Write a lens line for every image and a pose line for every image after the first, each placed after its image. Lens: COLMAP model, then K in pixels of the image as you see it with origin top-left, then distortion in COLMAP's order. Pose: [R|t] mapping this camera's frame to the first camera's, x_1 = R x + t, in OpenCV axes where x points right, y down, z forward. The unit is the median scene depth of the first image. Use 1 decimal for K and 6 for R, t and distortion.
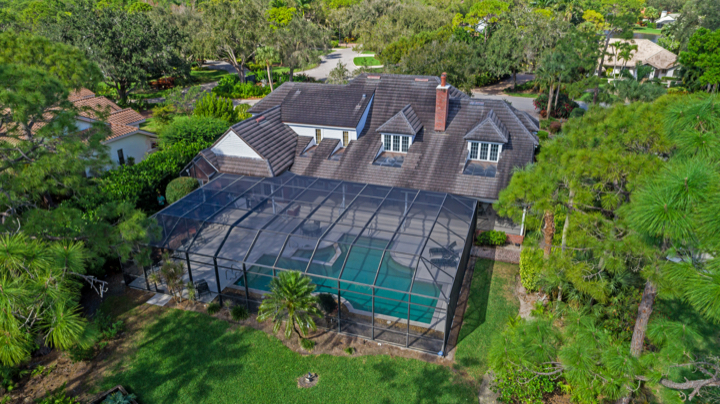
lens RADIAL K [[483.4, 0, 360.0], [0, 483.4, 202.0], [0, 0, 1]] dist [-0.001301, 0.000829]
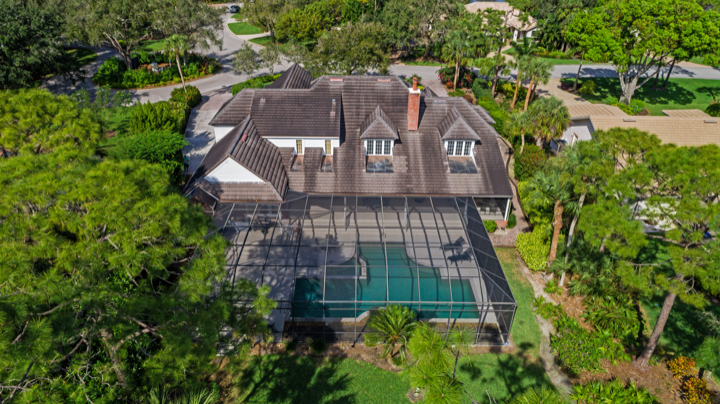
lens RADIAL K [[483.4, 0, 360.0], [0, 483.4, 202.0], [0, 0, 1]] dist [-0.001301, 0.000829]
pose [[0.946553, -0.146042, 0.287593, -0.295561], [0.114574, 0.985714, 0.123456, -0.142871], [-0.301514, -0.083907, 0.949763, -0.008198]]
